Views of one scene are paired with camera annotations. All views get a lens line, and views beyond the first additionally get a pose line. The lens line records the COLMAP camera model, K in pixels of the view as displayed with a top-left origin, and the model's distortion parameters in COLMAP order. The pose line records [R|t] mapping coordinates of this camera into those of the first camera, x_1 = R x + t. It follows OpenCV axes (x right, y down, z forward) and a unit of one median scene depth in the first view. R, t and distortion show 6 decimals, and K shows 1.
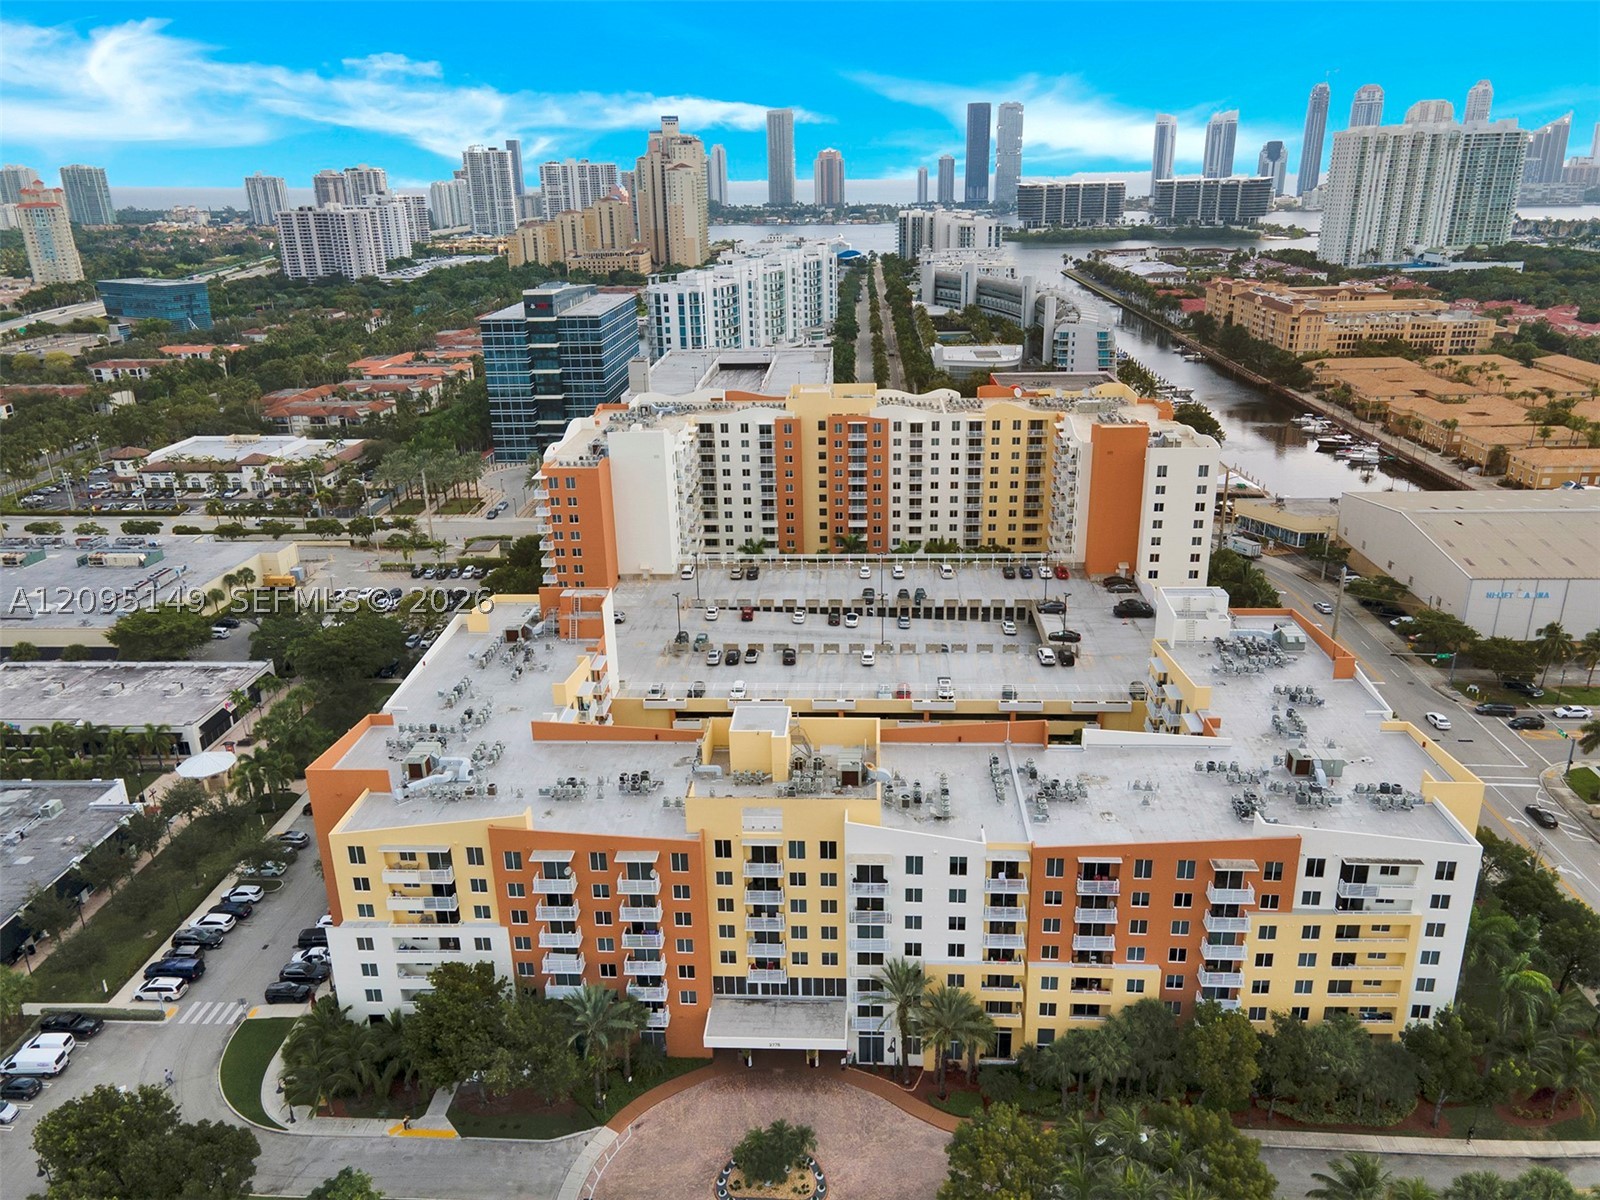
lens RADIAL K [[1173.6, 0, 800.0], [0, 1173.6, 600.0], [0, 0, 1]] dist [0.036998, -0.000046]
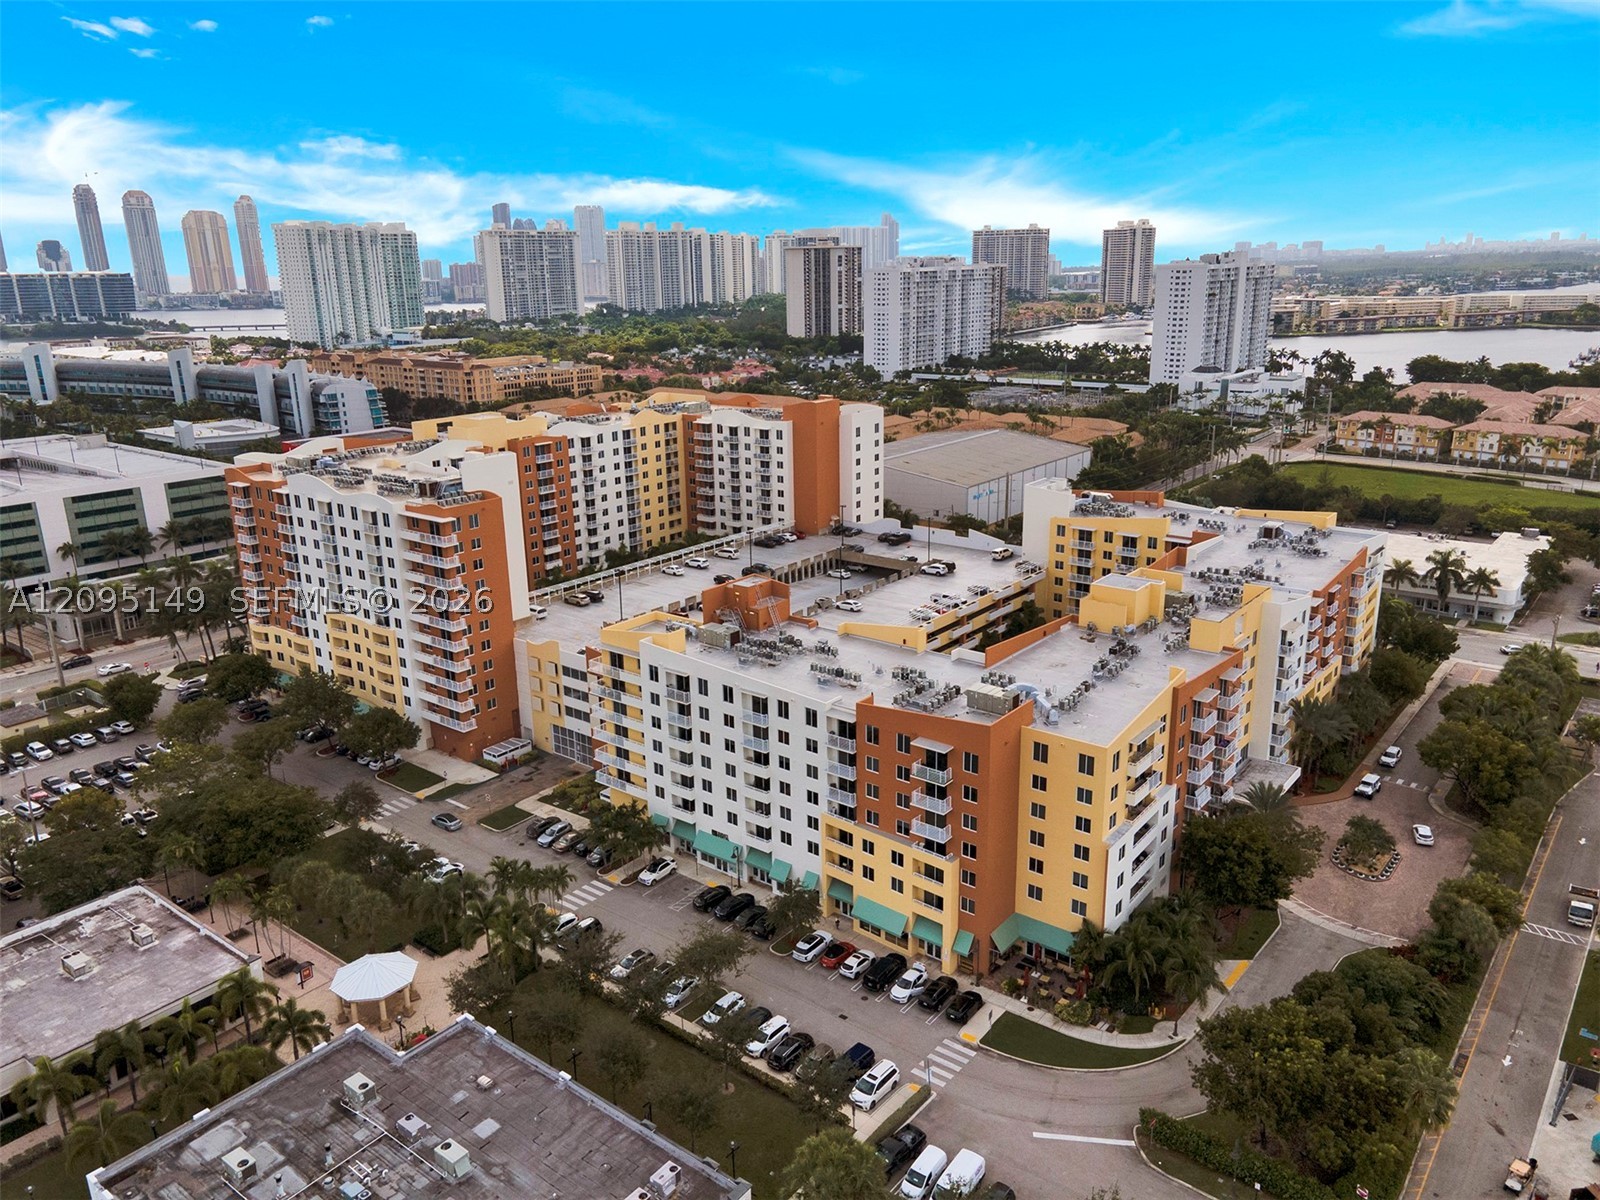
lens RADIAL K [[1146.8, 0, 815.2], [0, 1146.8, 619.0], [0, 0, 1]] dist [0.047688, 0.002744]
pose [[0.576308, -0.235123, 0.782679, -0.584480], [0.285002, 0.955416, 0.077161, -0.022932], [-0.765926, 0.178596, 0.617625, 0.271948]]
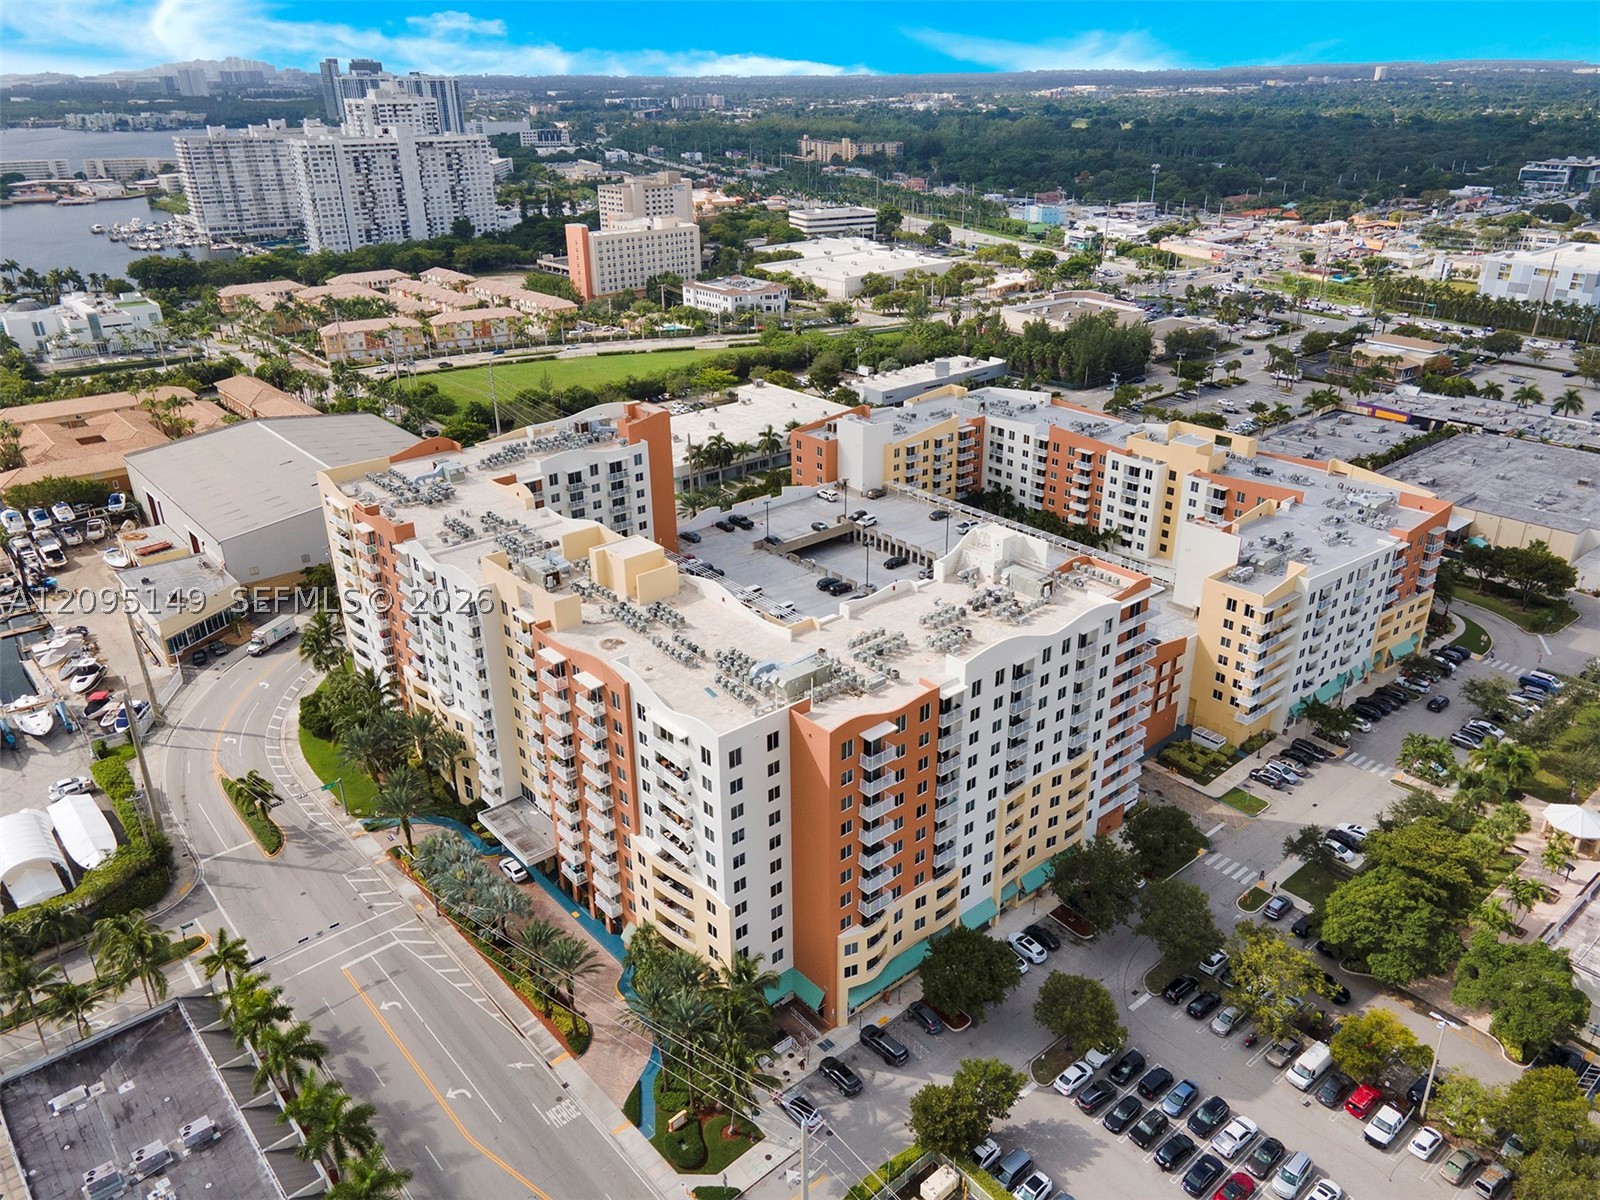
lens RADIAL K [[1173.6, 0, 800.0], [0, 1173.6, 600.0], [0, 0, 1]] dist [0.036998, -0.000046]
pose [[-0.694644, -0.277598, 0.663633, -0.469530], [0.261754, 0.761758, 0.592630, -0.491213], [-0.670041, 0.585375, -0.456488, 1.221291]]
